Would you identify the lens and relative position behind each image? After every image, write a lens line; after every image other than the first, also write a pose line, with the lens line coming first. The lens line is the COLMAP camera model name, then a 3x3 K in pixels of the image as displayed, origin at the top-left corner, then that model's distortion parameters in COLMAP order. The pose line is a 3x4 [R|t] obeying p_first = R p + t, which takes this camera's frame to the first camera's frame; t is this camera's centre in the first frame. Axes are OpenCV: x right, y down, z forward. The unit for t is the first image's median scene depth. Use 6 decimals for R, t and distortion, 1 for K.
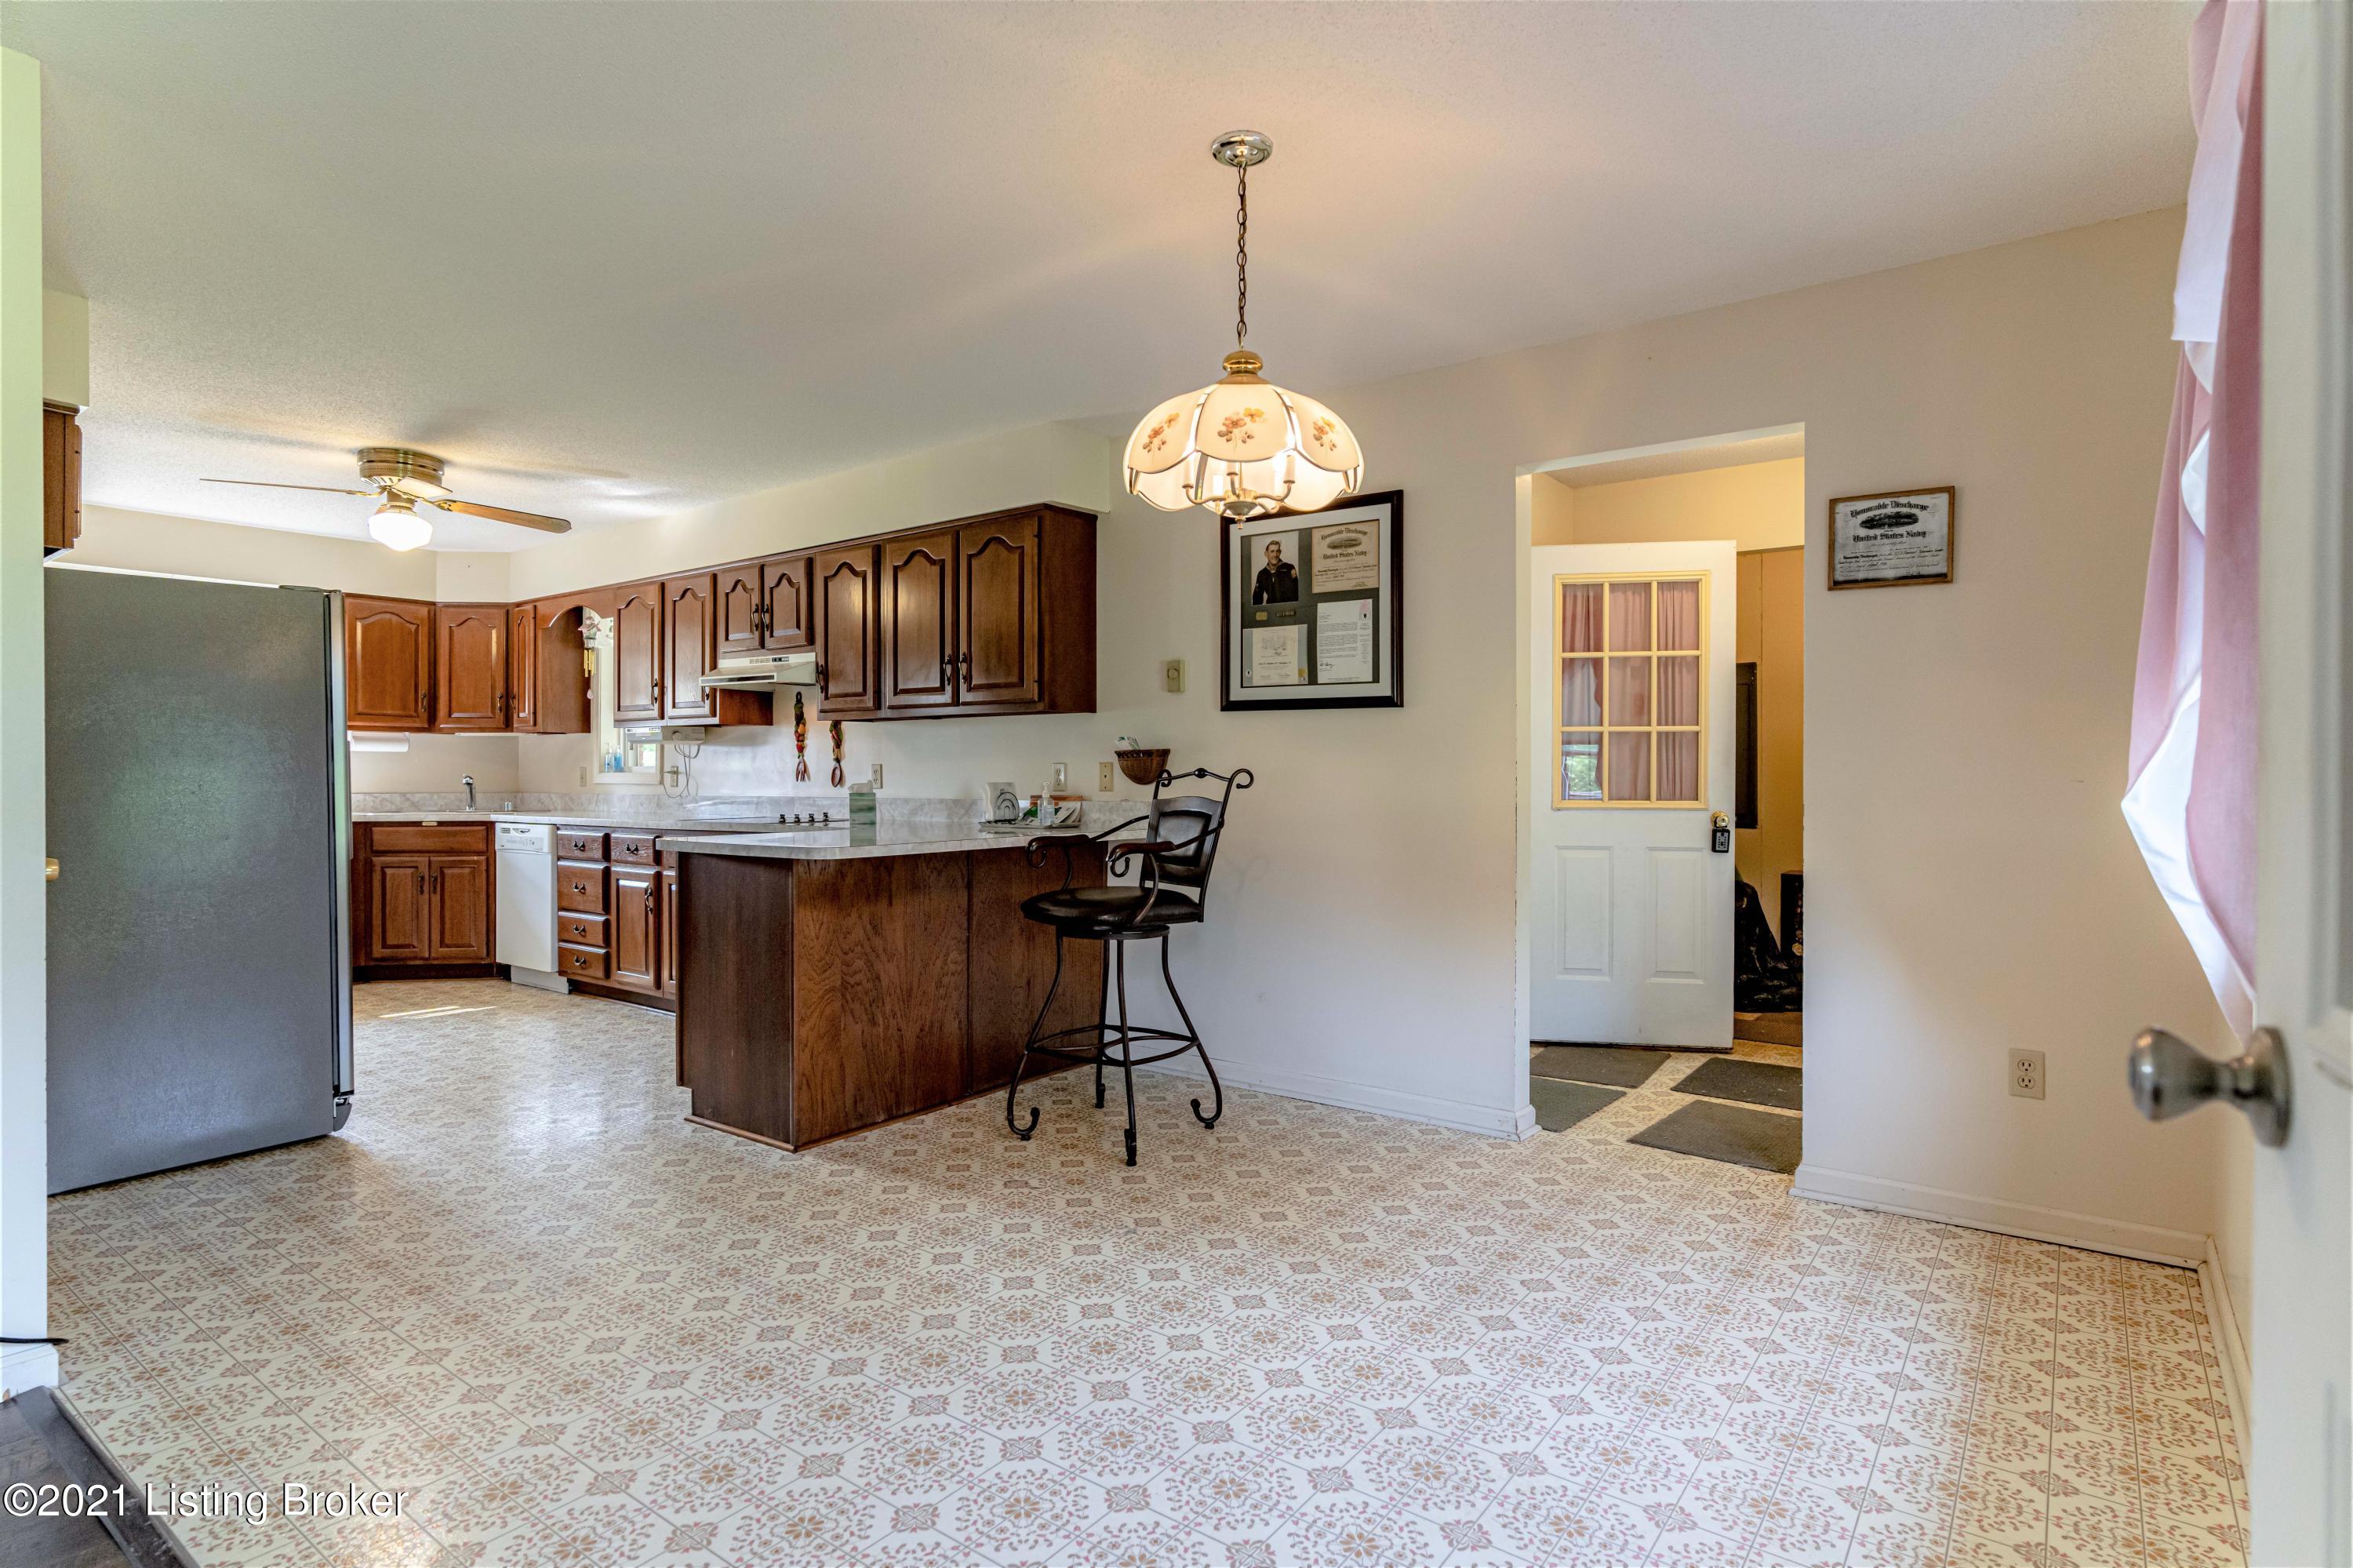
lens RADIAL K [[1207.2, 0, 1176.5], [0, 1207.2, 784.0], [0, 0, 1]] dist [-0.002913, 0.000080]
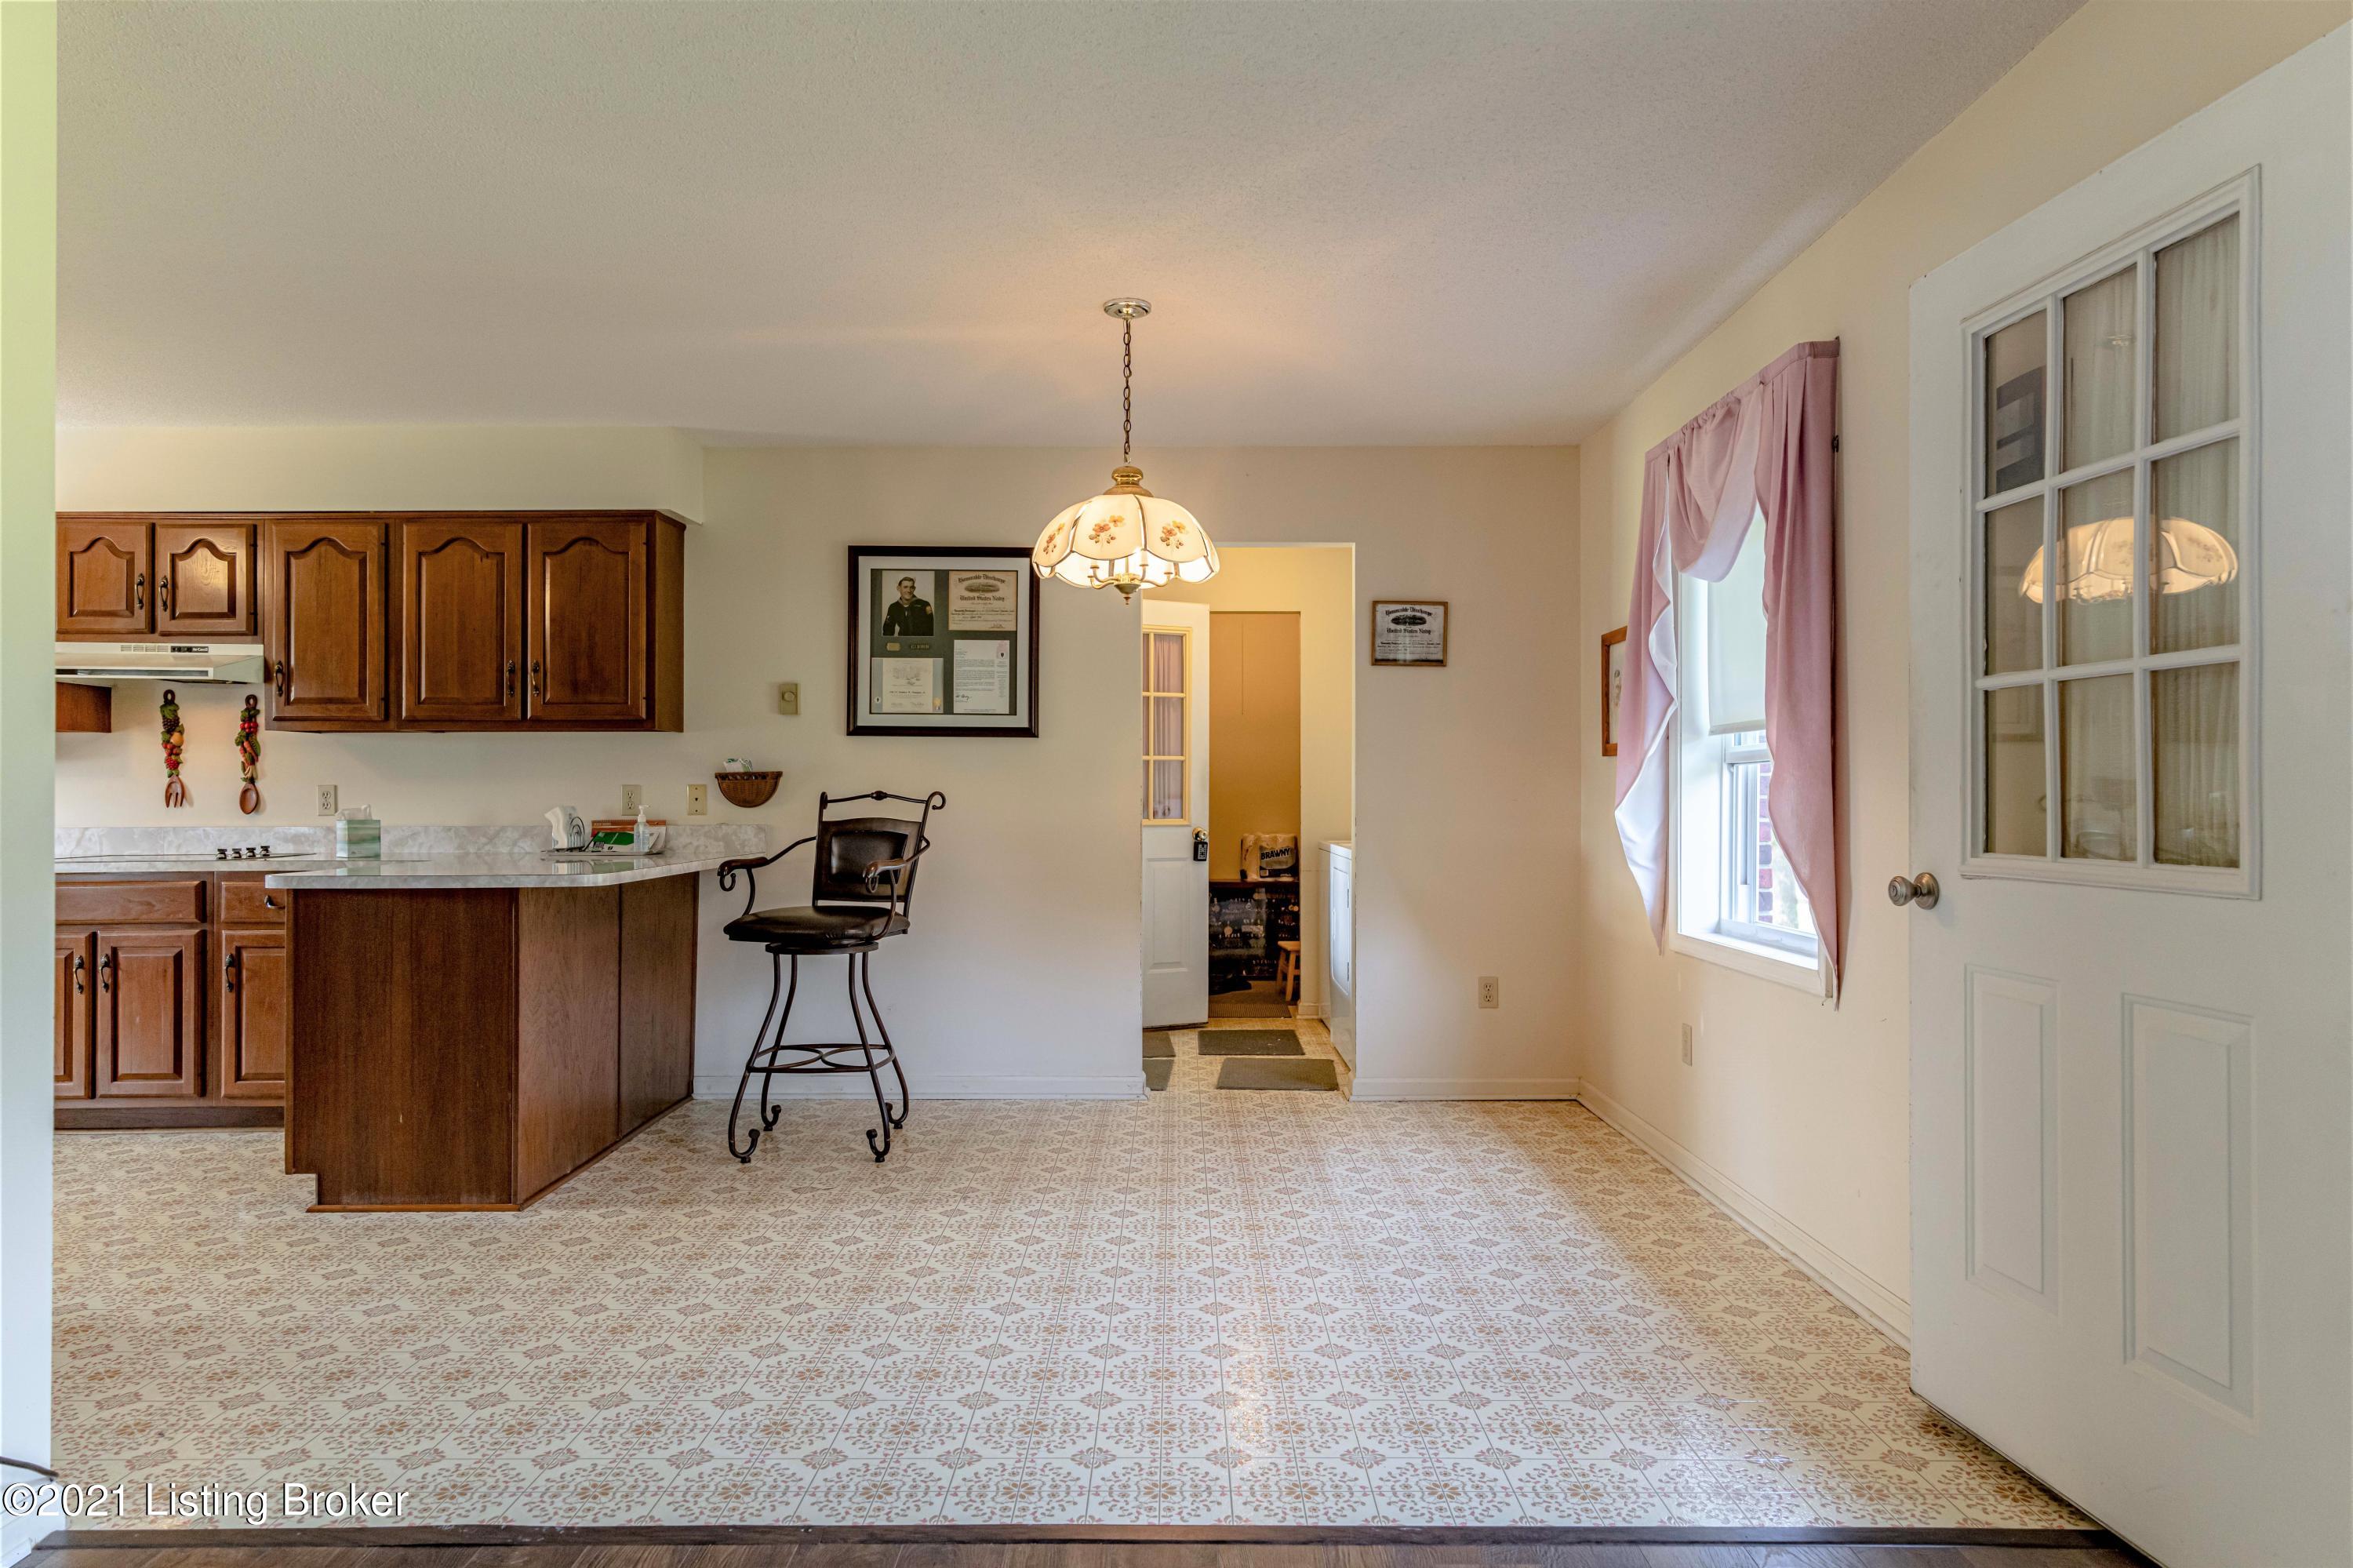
lens RADIAL K [[1396.1, 0, 1180.9], [0, 1396.1, 796.2], [0, 0, 1]] dist [-0.001931, -0.001754]
pose [[0.800029, -0.000794, 0.599960, -0.482365], [0.006430, 0.999953, -0.007250, 0.001979], [-0.599926, 0.009658, 0.799997, -0.131018]]
